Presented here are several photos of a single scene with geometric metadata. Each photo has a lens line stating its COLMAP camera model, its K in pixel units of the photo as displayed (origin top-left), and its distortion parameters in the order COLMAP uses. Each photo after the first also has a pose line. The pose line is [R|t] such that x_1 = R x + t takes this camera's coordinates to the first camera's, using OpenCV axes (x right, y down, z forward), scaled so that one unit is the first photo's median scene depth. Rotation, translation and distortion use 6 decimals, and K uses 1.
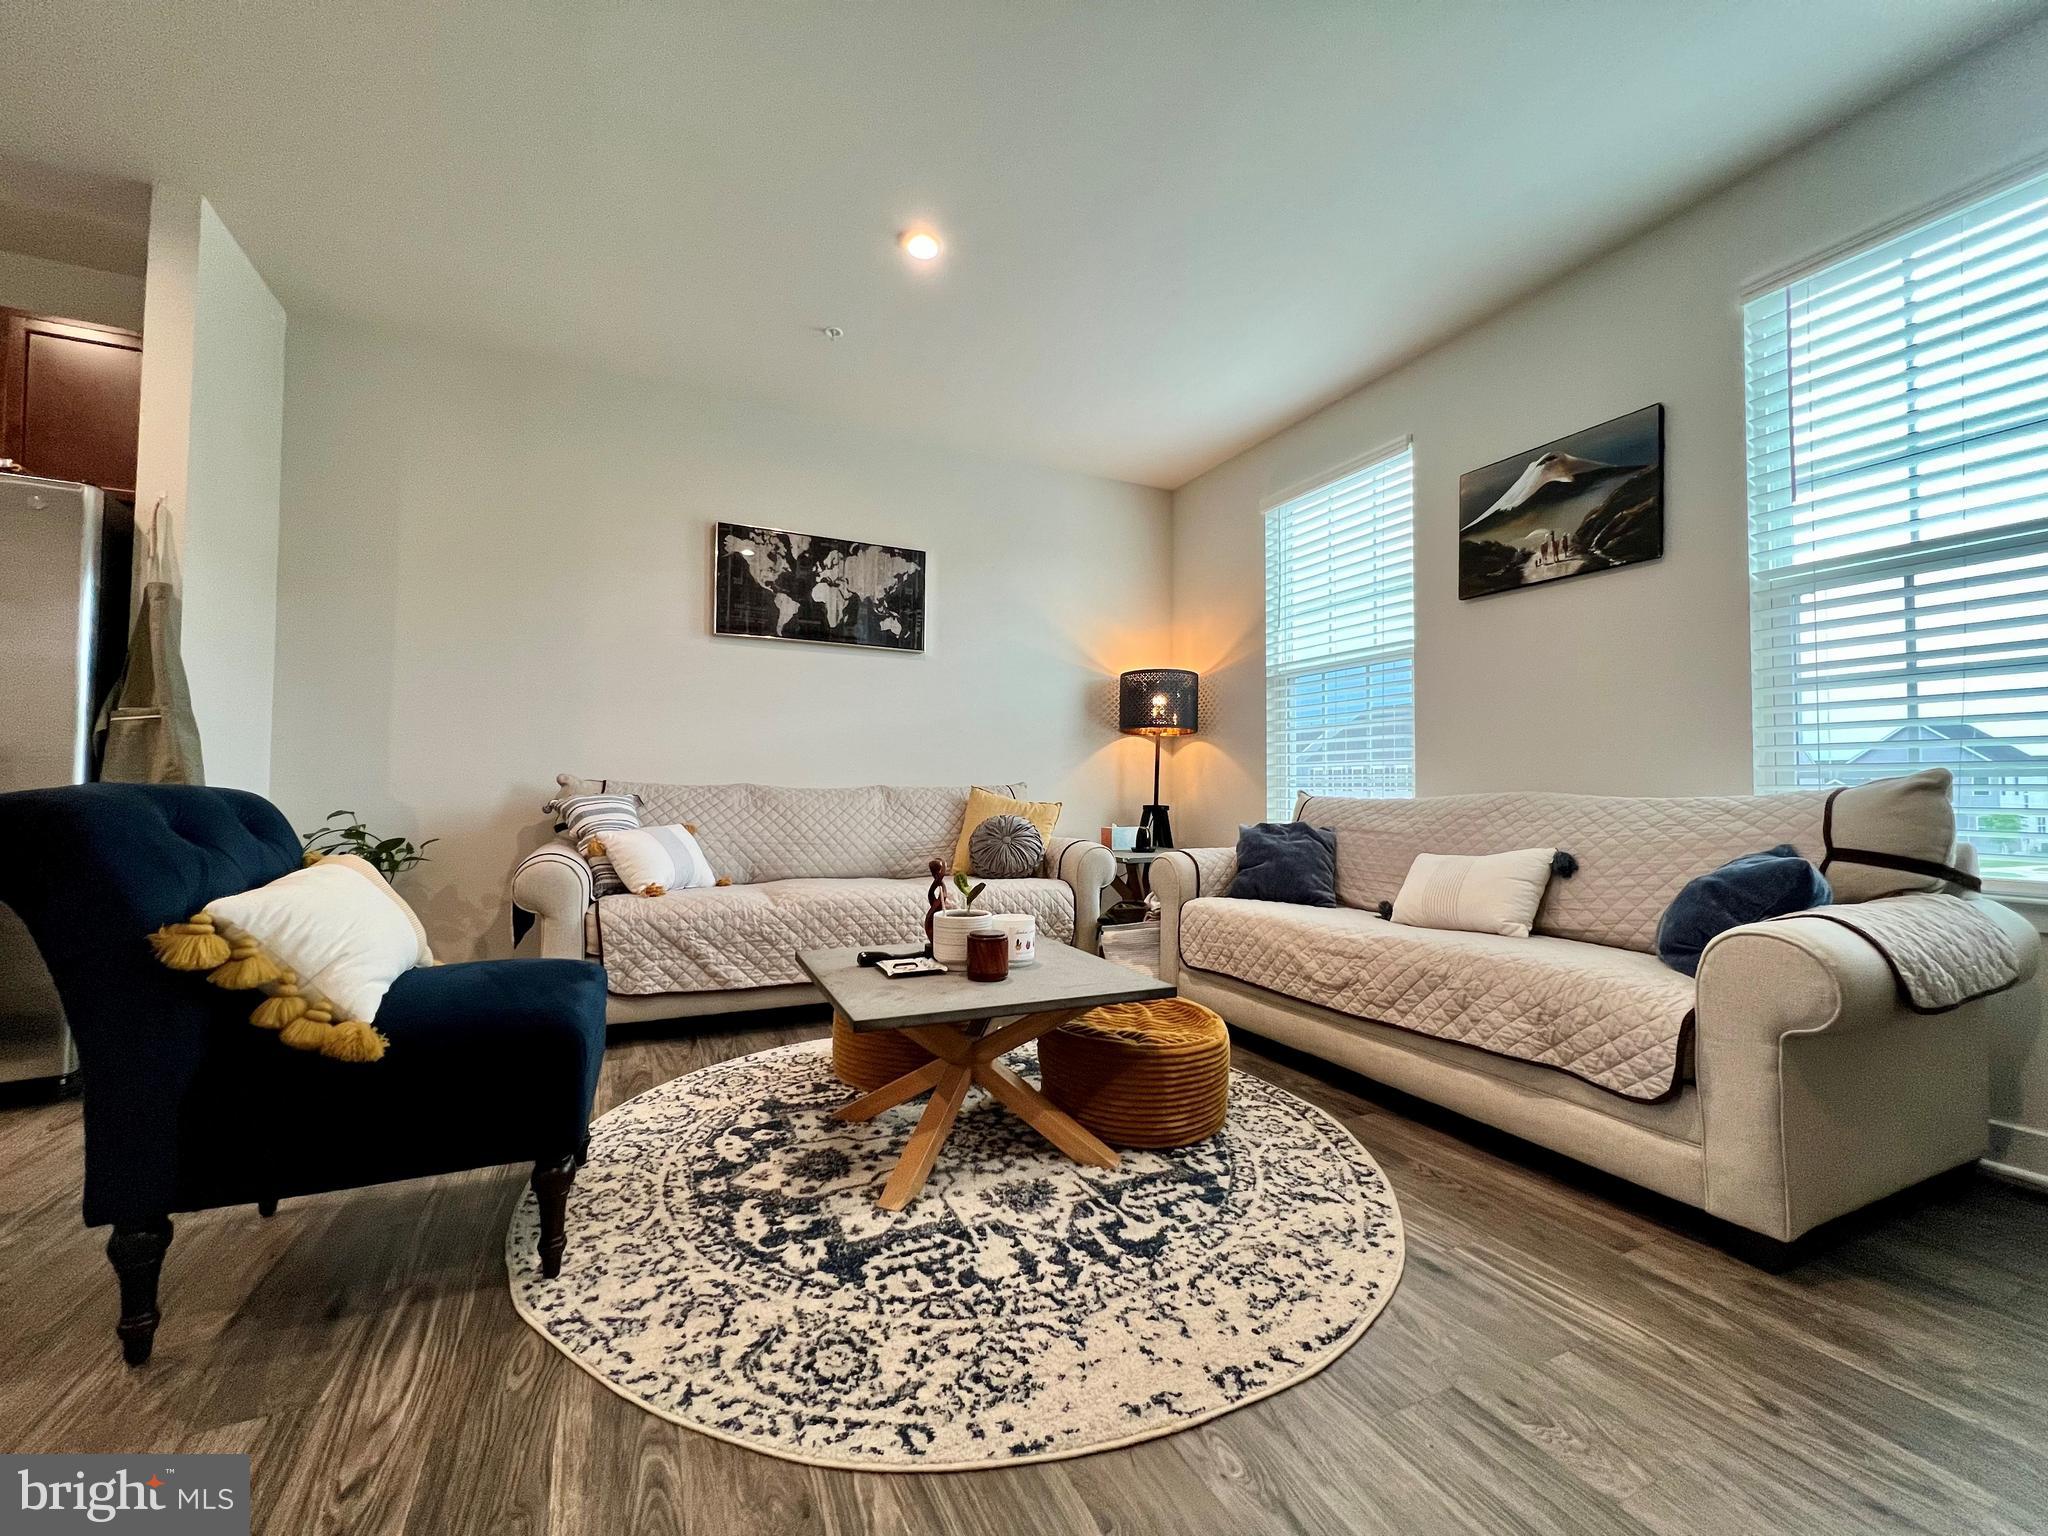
lens RADIAL K [[815.4, 0, 1017.0], [0, 815.4, 769.0], [0, 0, 1]] dist [-0.001602, 0.000104]
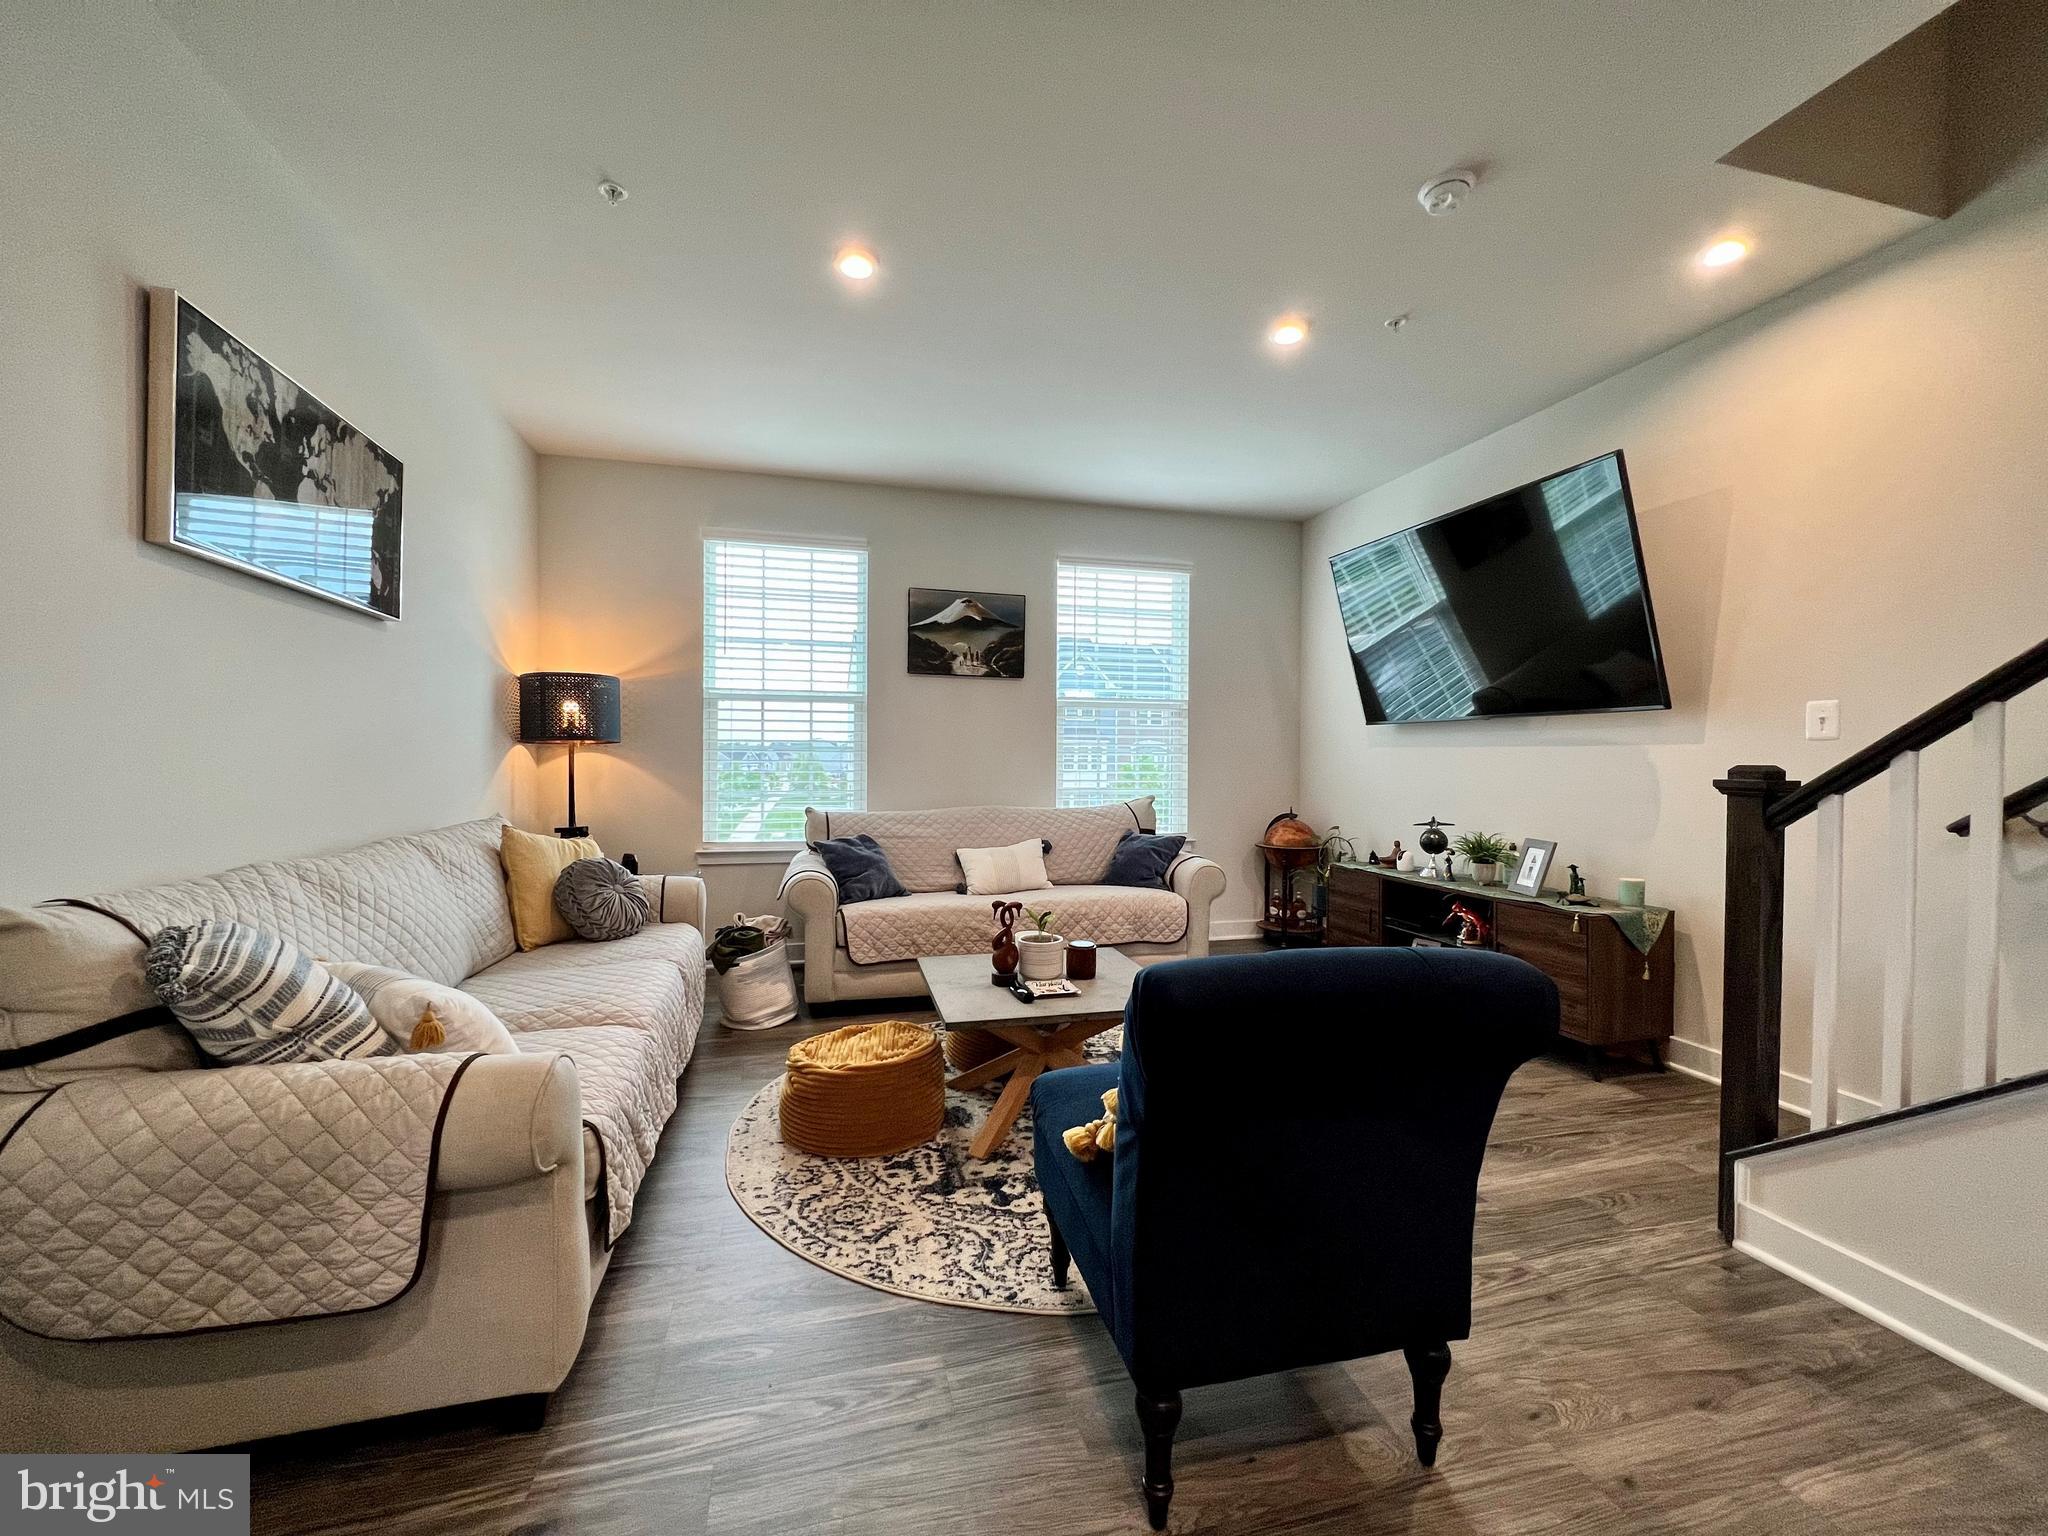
lens RADIAL K [[815.4, 0, 1017.0], [0, 815.4, 769.0], [0, 0, 1]] dist [-0.001602, 0.000104]
pose [[0.183803, -0.018587, 0.982787, -1.172375], [-0.030978, 0.999215, 0.024692, -0.104512], [-0.982475, -0.034984, 0.183083, 0.721499]]
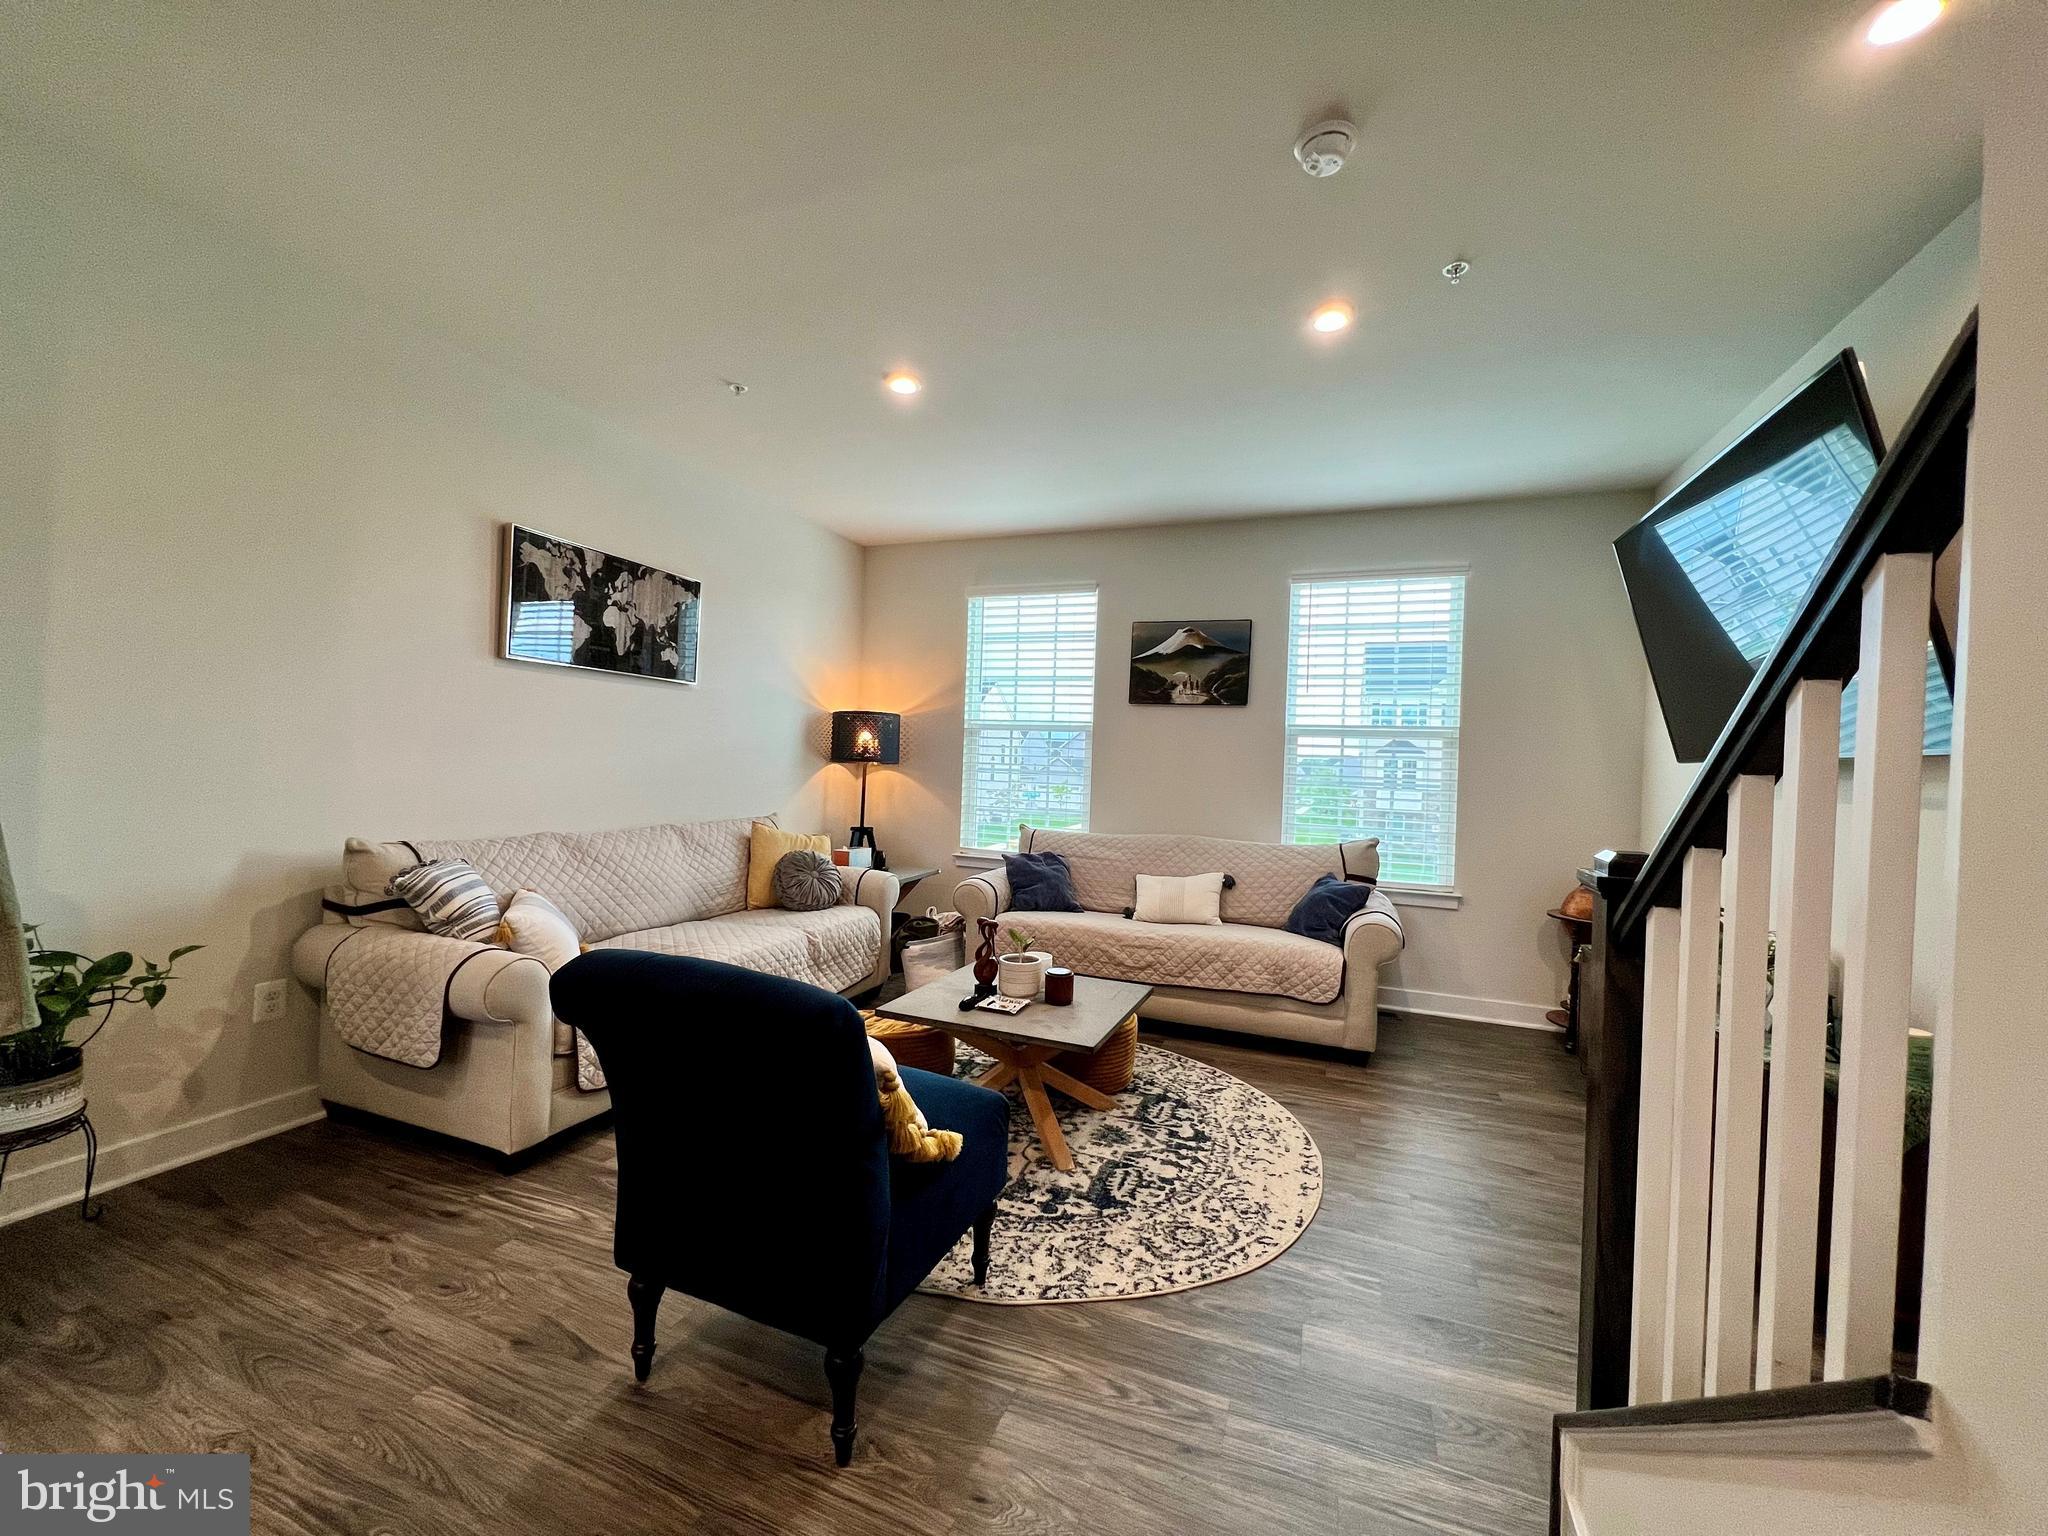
lens RADIAL K [[815.4, 0, 1017.0], [0, 815.4, 769.0], [0, 0, 1]] dist [-0.001602, 0.000104]
pose [[0.728570, 0.014625, 0.684815, -0.902439], [-0.049657, 0.998269, 0.031511, -0.164434], [-0.683169, -0.056964, 0.728035, 0.019450]]
